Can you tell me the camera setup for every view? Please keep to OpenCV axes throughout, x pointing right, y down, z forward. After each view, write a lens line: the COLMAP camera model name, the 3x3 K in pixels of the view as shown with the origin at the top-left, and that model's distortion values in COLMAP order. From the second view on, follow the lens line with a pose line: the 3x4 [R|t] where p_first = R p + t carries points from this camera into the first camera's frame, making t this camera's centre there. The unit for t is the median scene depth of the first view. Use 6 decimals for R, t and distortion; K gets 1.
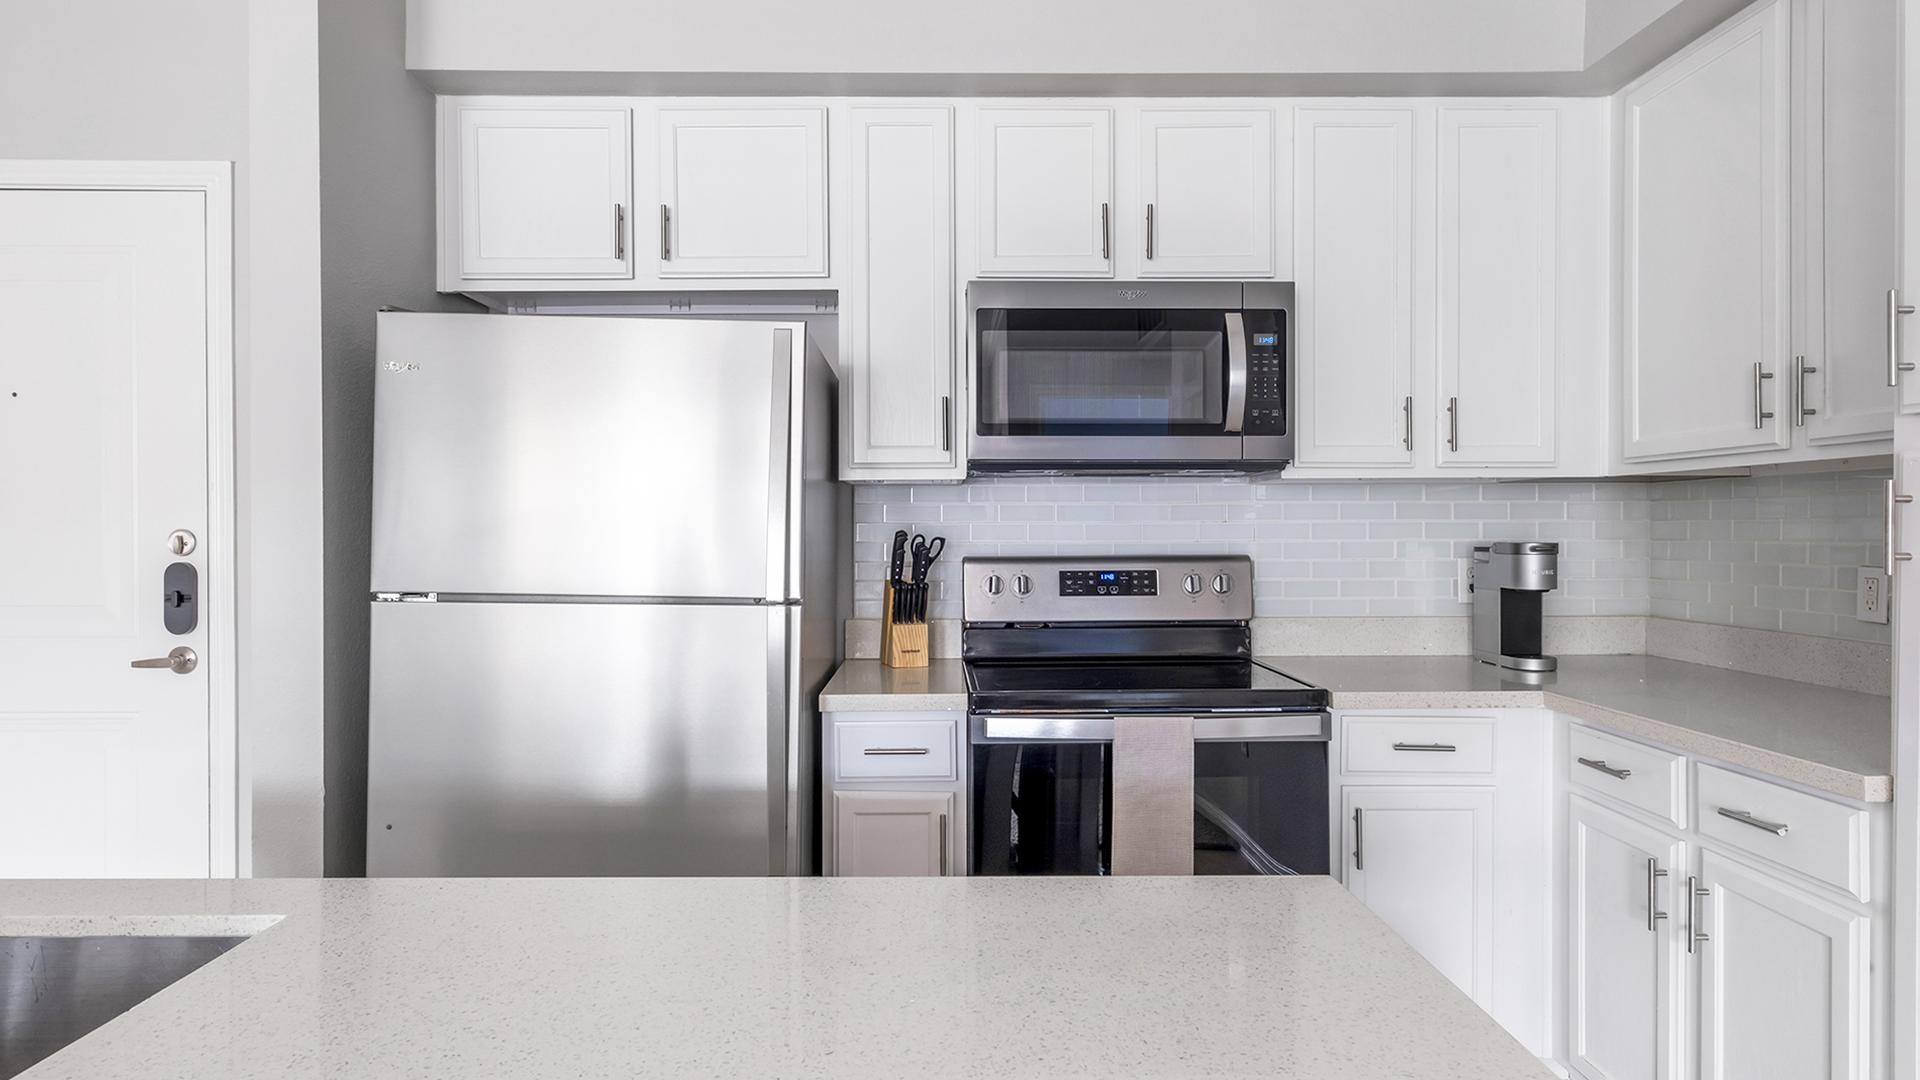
lens RADIAL K [[1074.2, 0, 960.0], [0, 1074.2, 540.0], [0, 0, 1]] dist [0.003802, 0.001044]
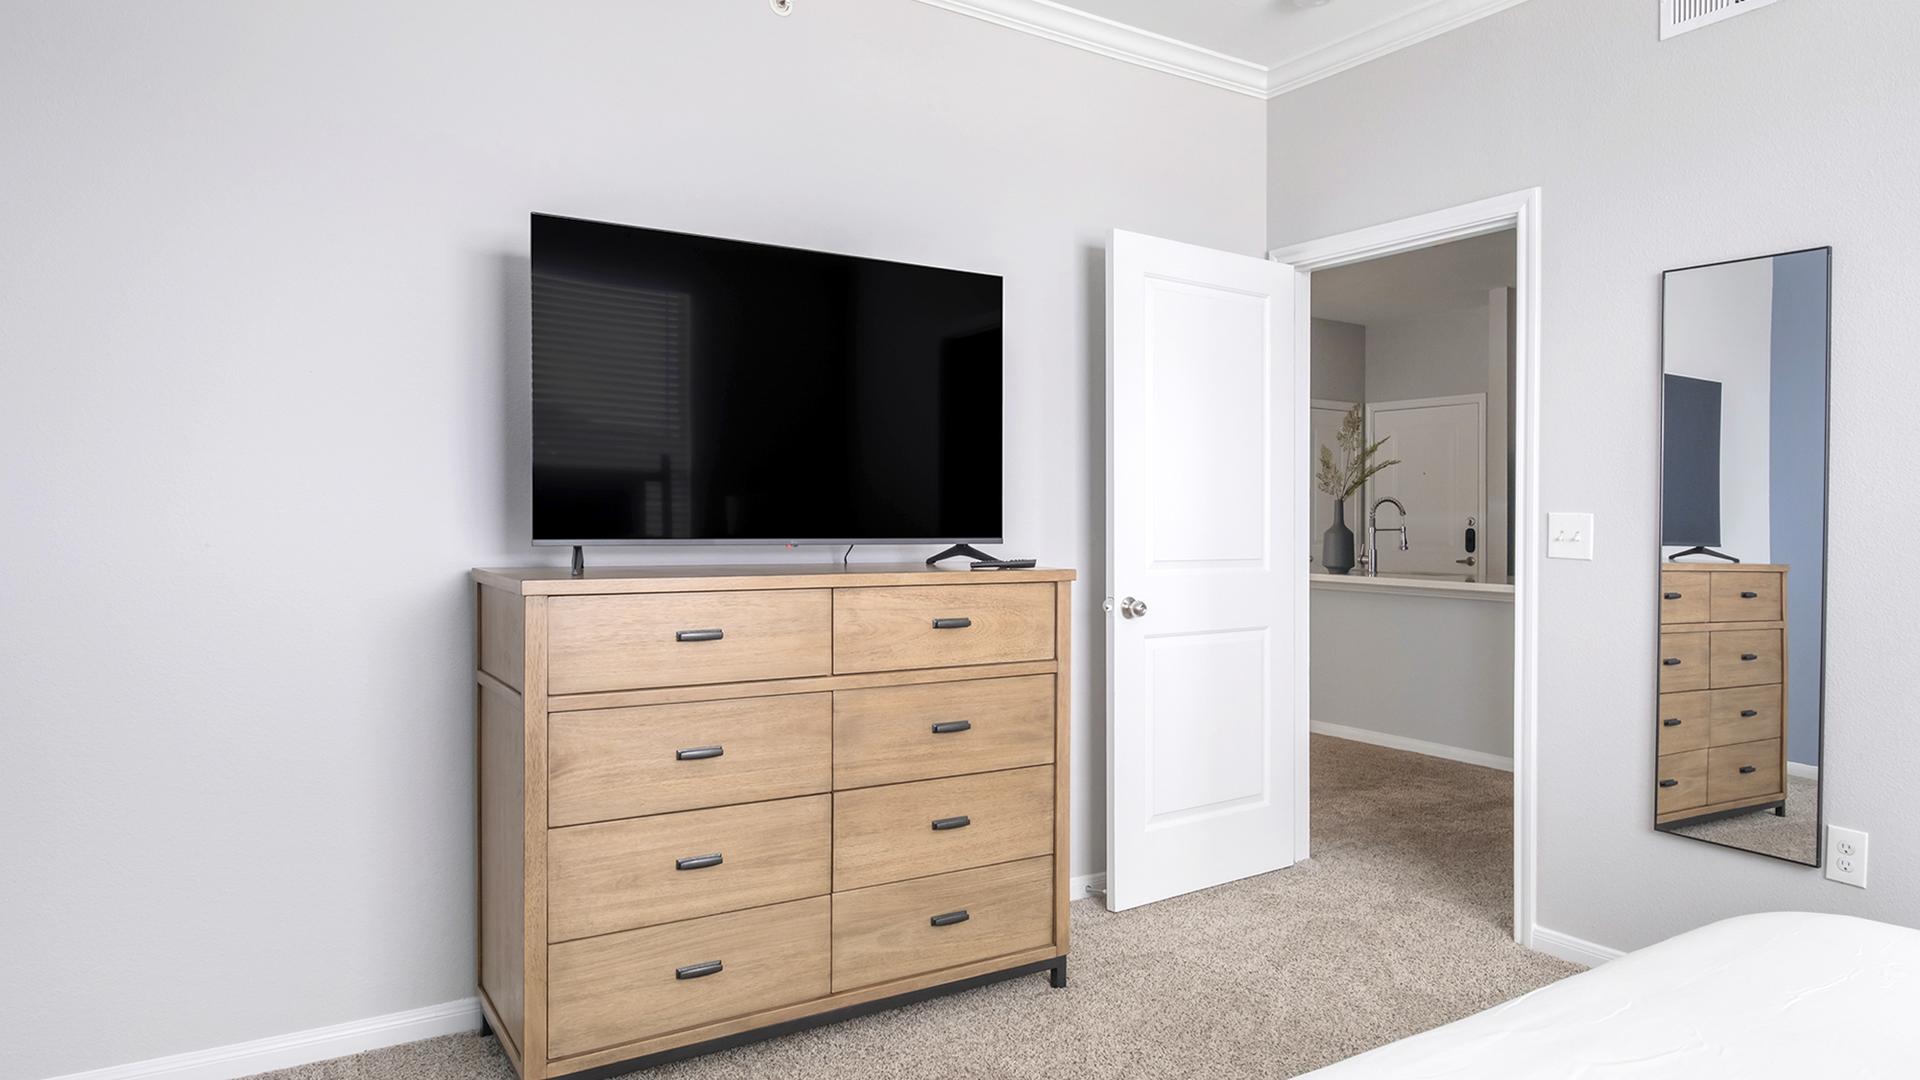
lens RADIAL K [[1217.6, 0, 960.0], [0, 1217.6, 540.0], [0, 0, 1]] dist [-0.002204, -0.000236]
pose [[0.528548, 0.006571, -0.848878, 1.470597], [-0.013968, 0.999902, -0.000957, 0.079596], [0.848788, 0.012363, 0.528588, -2.094848]]
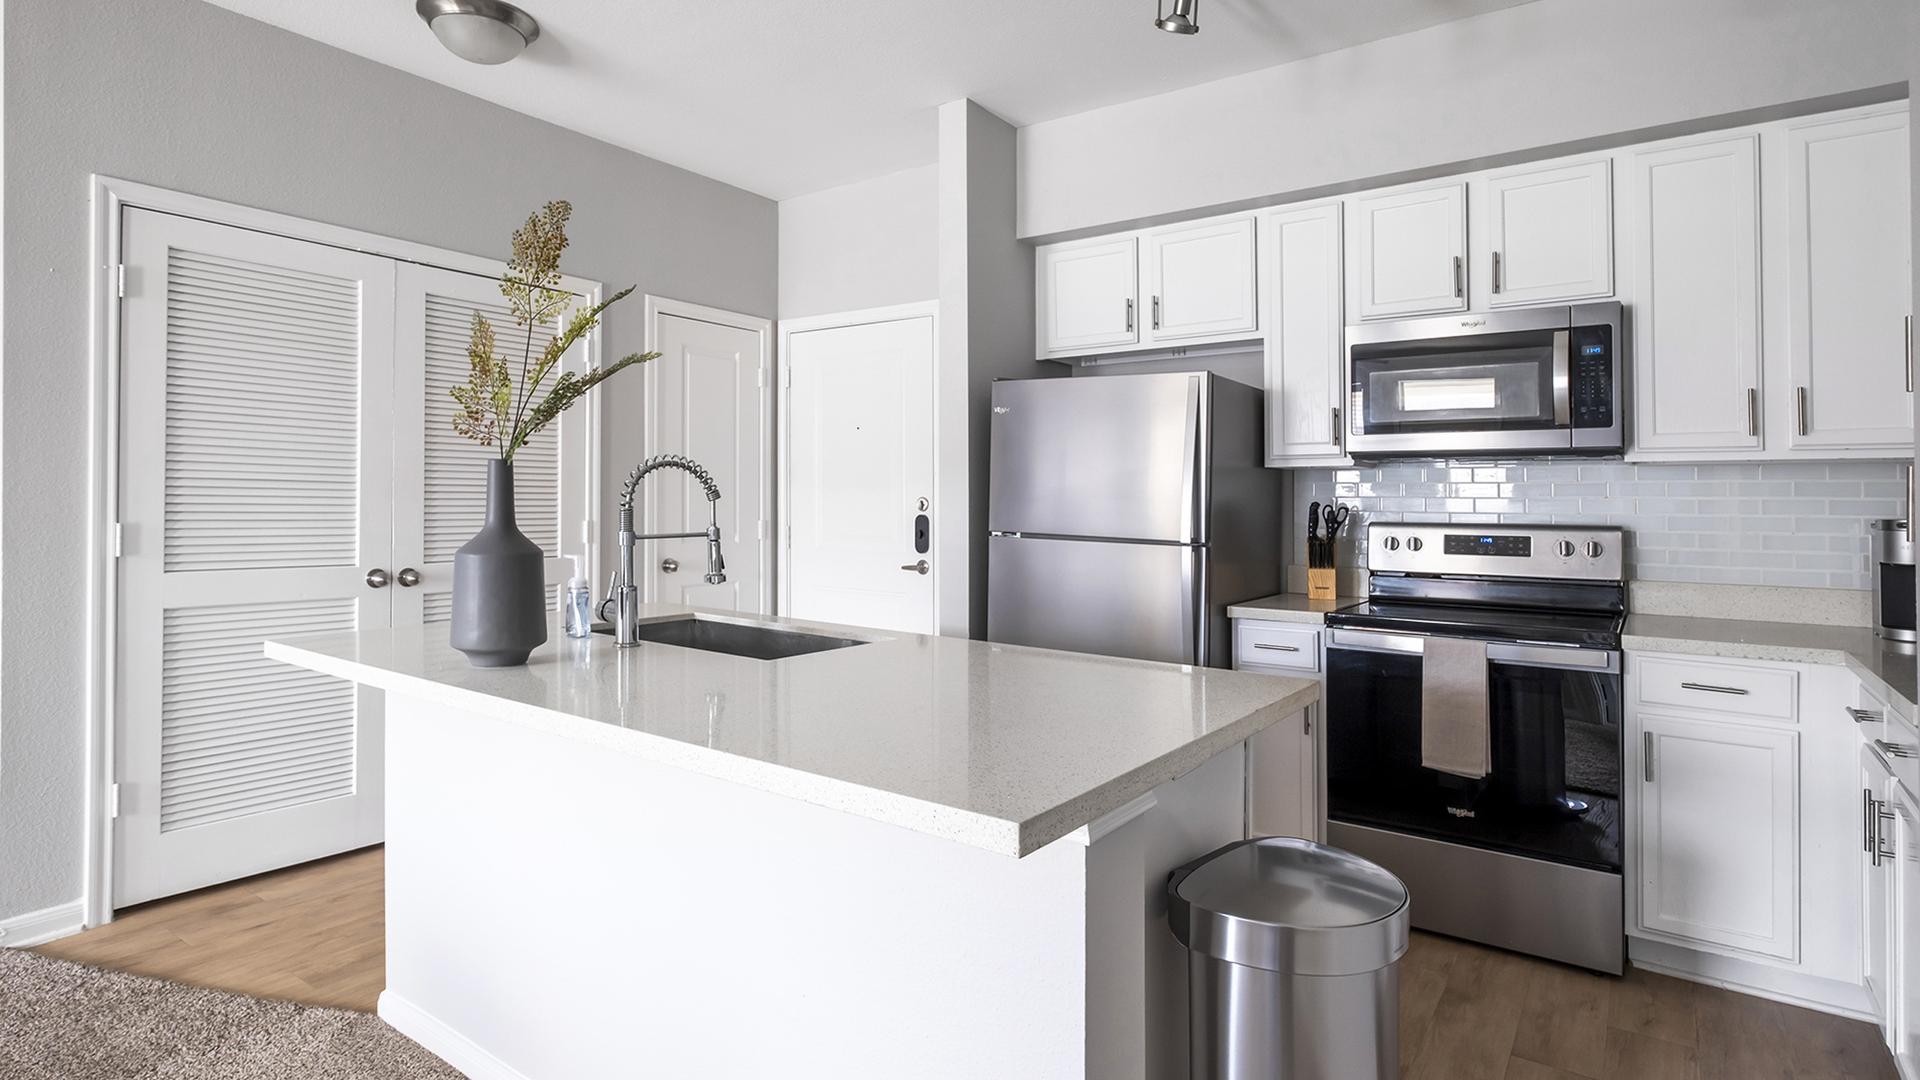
lens RADIAL K [[963.1, 0, 960.0], [0, 963.1, 540.0], [0, 0, 1]] dist [-0.002321, -0.000296]
pose [[0.794967, 0.034943, -0.605646, 0.358875], [-0.017609, 0.999248, 0.034538, 0.006050], [0.606397, -0.016791, 0.794984, -0.303879]]
